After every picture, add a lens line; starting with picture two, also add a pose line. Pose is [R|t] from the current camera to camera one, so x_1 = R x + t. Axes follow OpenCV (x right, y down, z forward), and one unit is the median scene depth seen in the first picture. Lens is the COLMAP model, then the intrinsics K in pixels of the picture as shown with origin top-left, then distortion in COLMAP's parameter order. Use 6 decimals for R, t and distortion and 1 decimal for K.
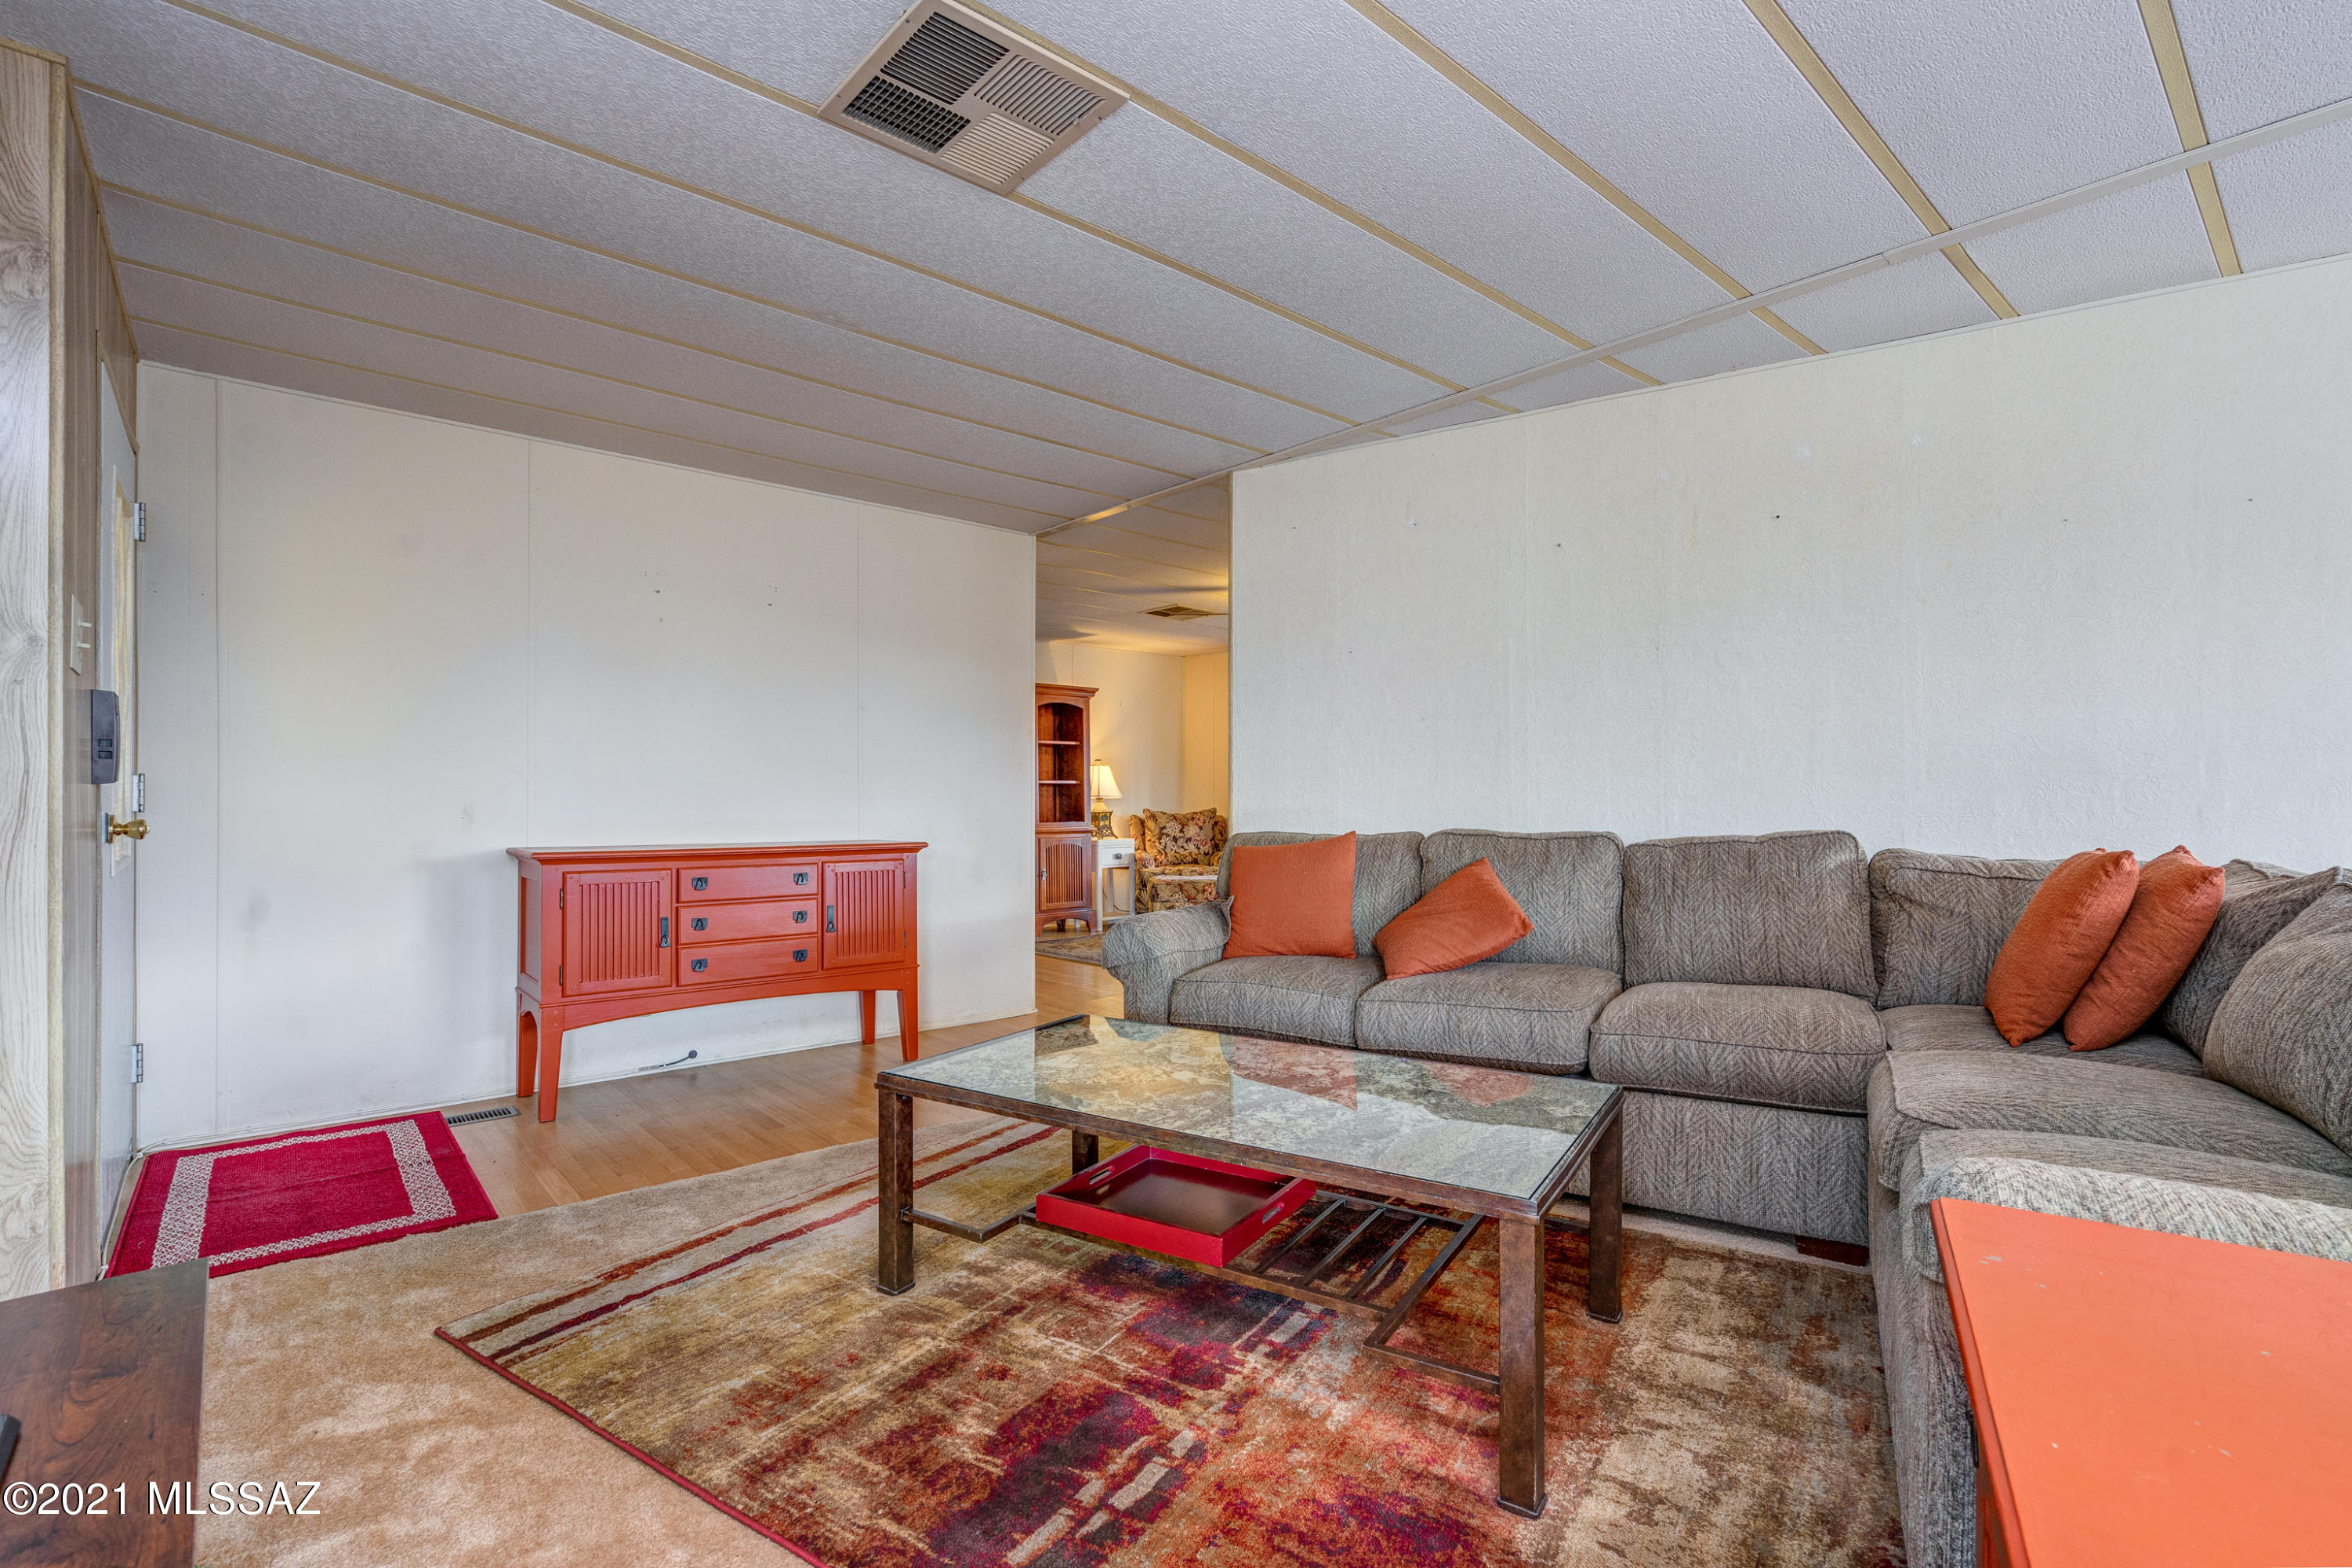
lens RADIAL K [[1082.4, 0, 1180.2], [0, 1082.4, 792.1], [0, 0, 1]] dist [-0.000443, 0.000400]
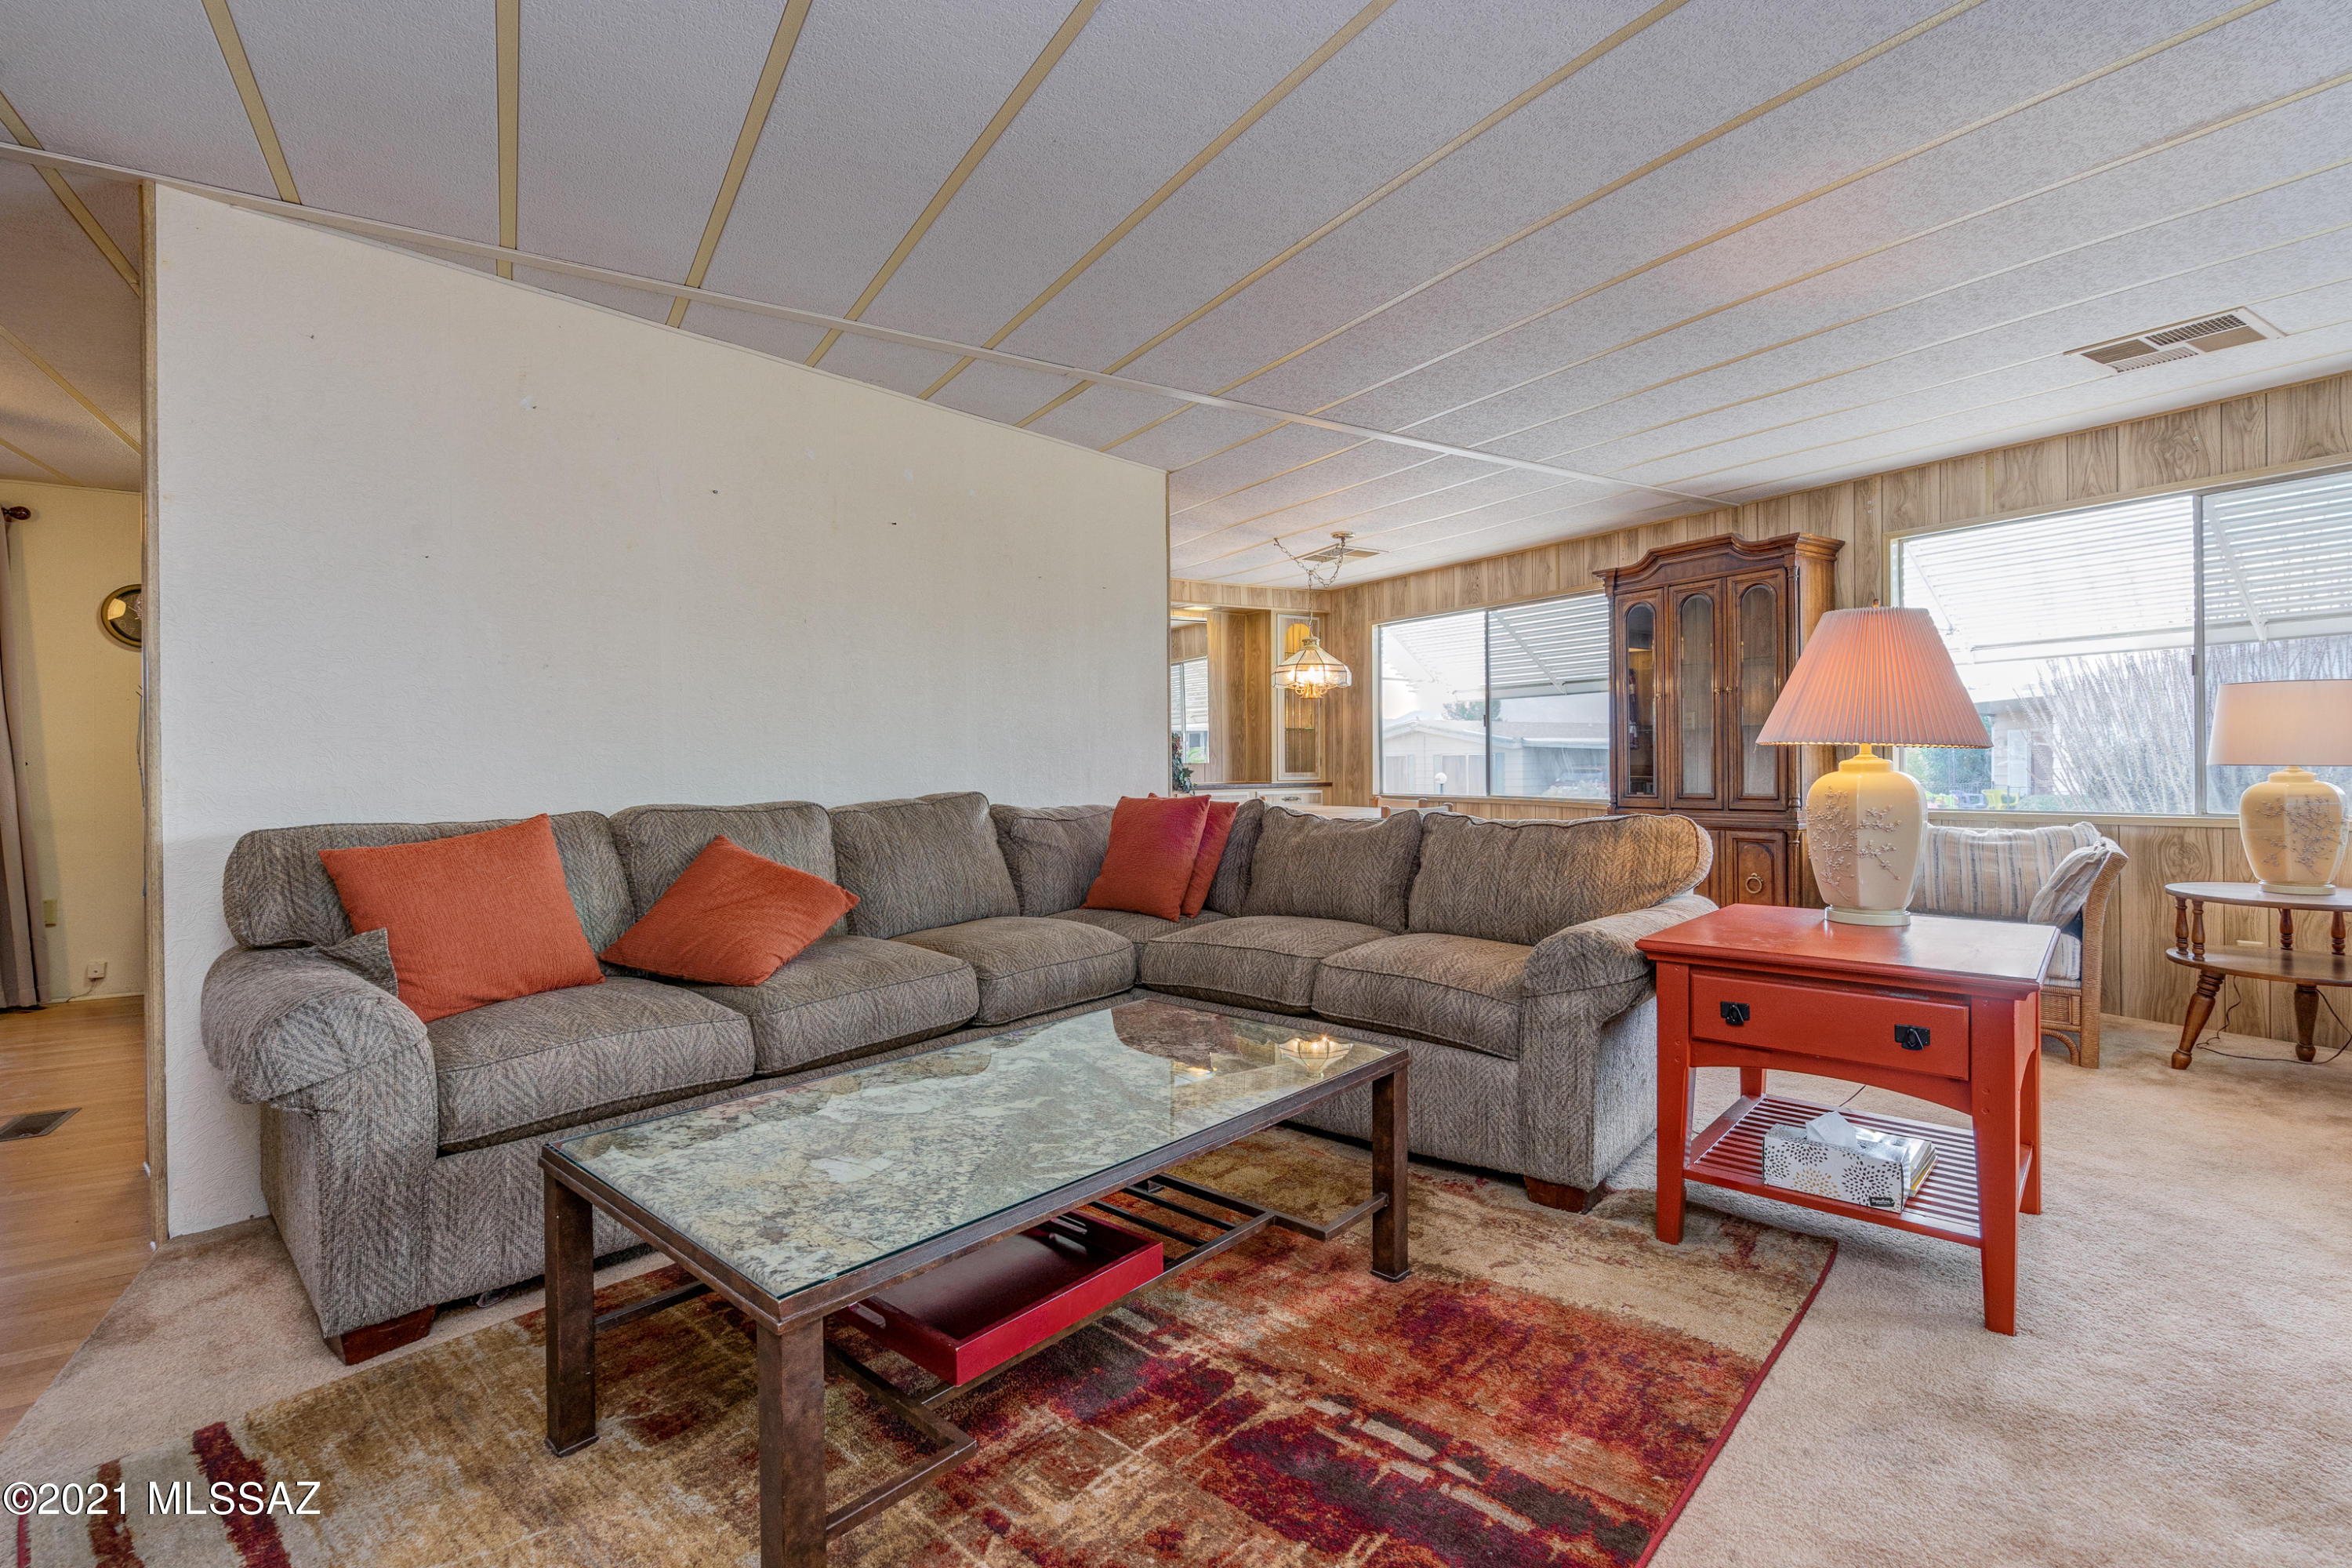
lens RADIAL K [[1056.6, 0, 1172.6], [0, 1056.6, 766.2], [0, 0, 1]] dist [-0.001271, 0.000160]
pose [[0.165363, -0.000235, 0.986233, -0.813420], [0.000341, 1.000000, 0.000181, 0.007495], [-0.986233, 0.000307, 0.165363, 0.809972]]
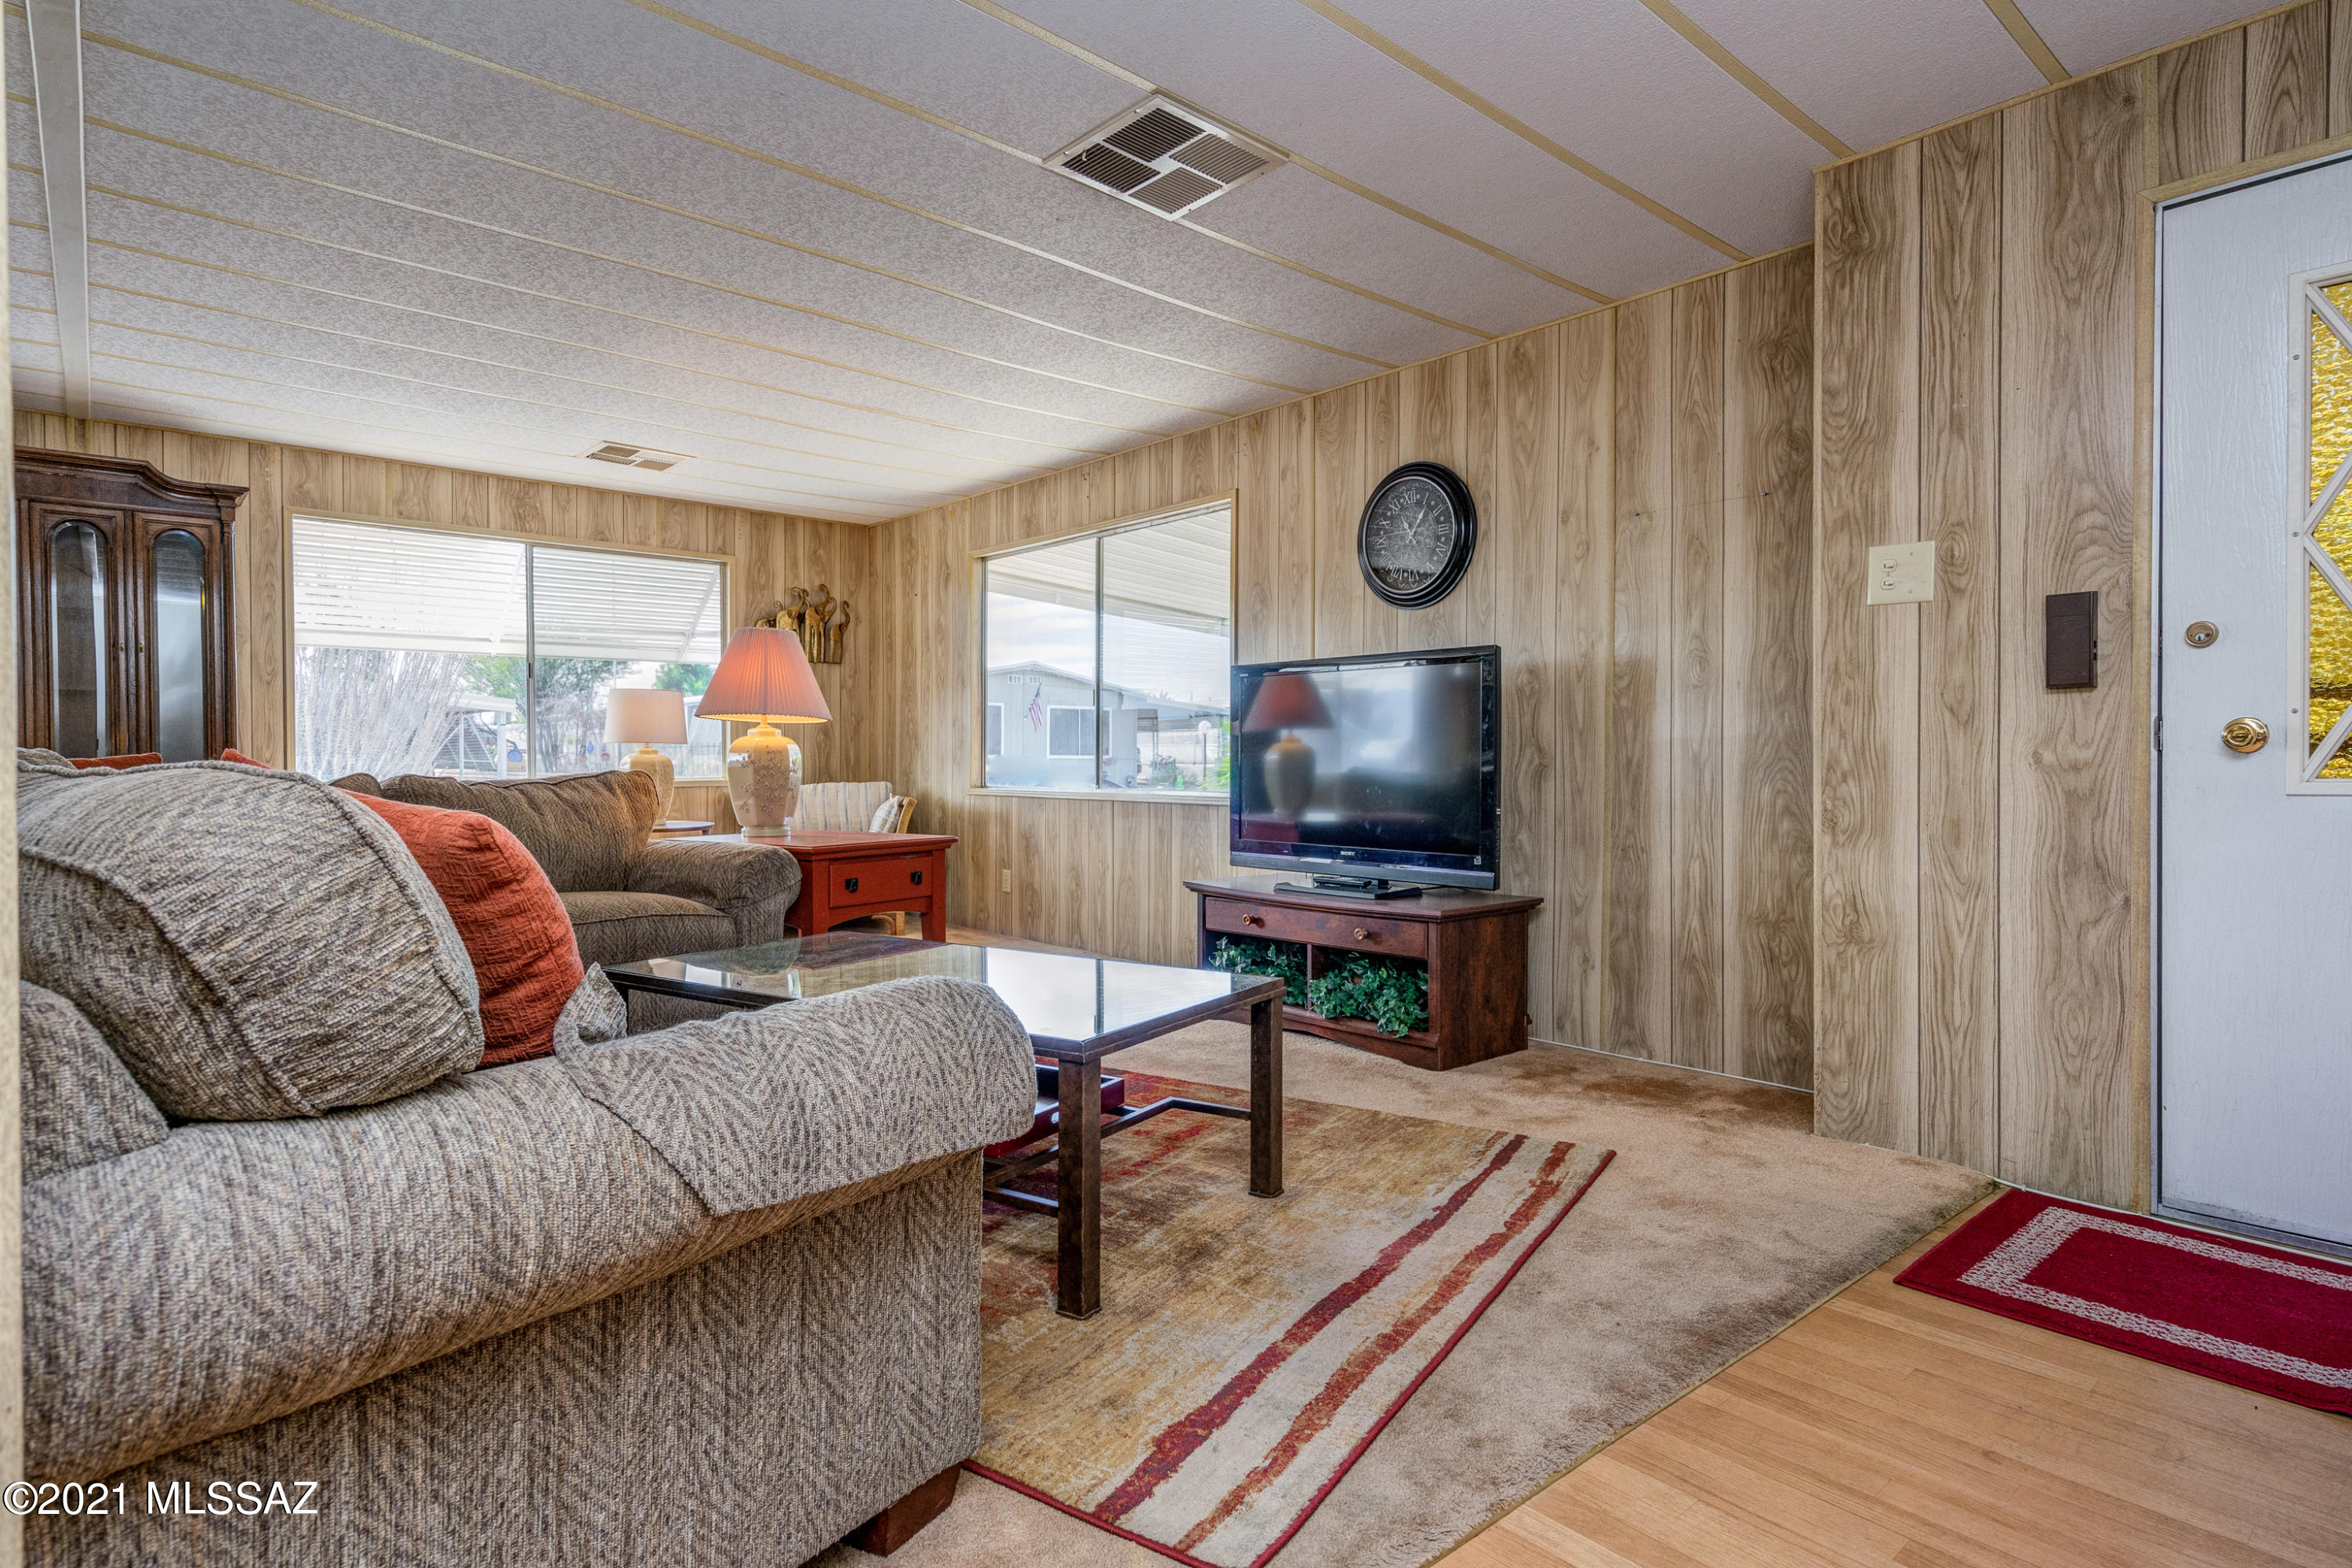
lens RADIAL K [[1220.5, 0, 1181.7], [0, 1220.5, 786.7], [0, 0, 1]] dist [0.001561, 0.000950]
pose [[-0.999988, 0.000675, -0.004810, -0.174285], [0.000608, 0.999903, 0.013911, 0.071702], [0.004819, 0.013908, -0.999892, 2.371141]]
